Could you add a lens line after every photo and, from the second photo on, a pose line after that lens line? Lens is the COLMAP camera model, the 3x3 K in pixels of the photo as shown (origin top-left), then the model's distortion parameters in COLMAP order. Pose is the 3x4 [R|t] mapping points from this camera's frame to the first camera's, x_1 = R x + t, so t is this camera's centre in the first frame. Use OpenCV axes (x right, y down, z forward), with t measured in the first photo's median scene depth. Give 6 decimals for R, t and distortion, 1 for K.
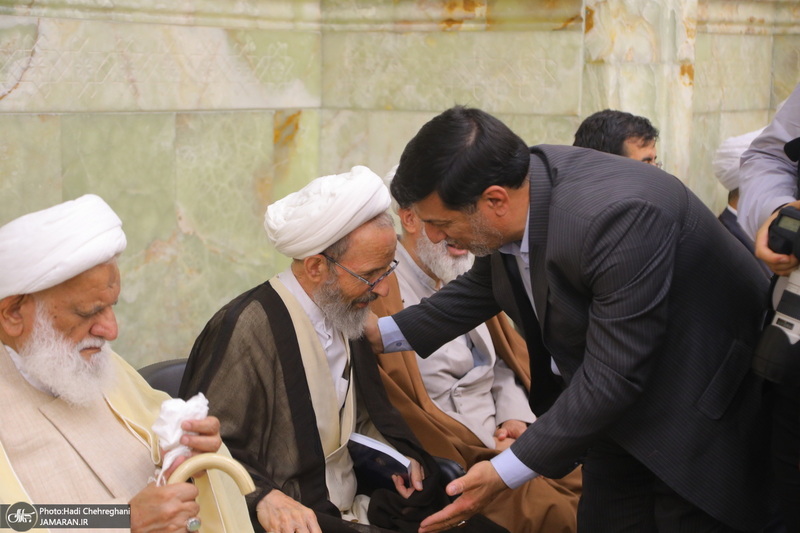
lens RADIAL K [[1682.4, 0, 400.2], [0, 1682.4, 266.1], [0, 0, 1]] dist [0.421073, 0.000000]
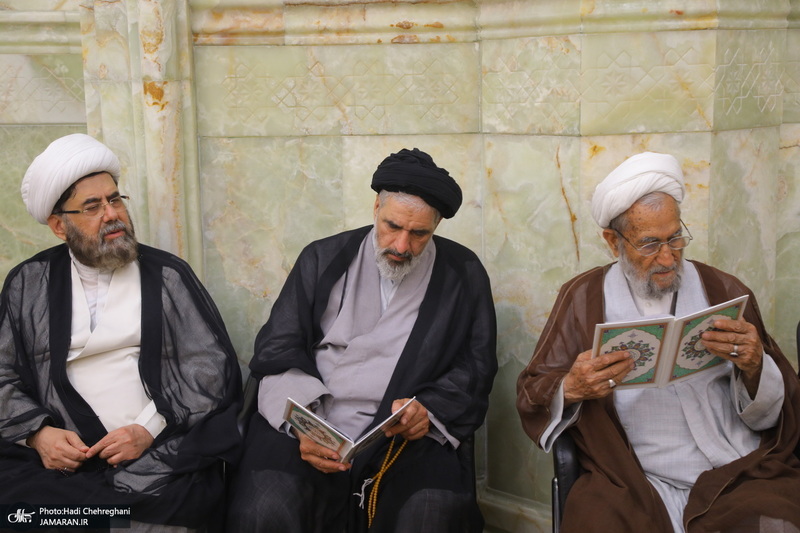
lens RADIAL K [[1331.8, 0, 400.2], [0, 1331.8, 267.7], [0, 0, 1]] dist [0.308256, 0.000000]
pose [[0.505256, 0.099976, -0.857159, 0.845033], [-0.076048, 0.994561, 0.071175, -0.079384], [0.859612, 0.029224, 0.510110, 0.734249]]
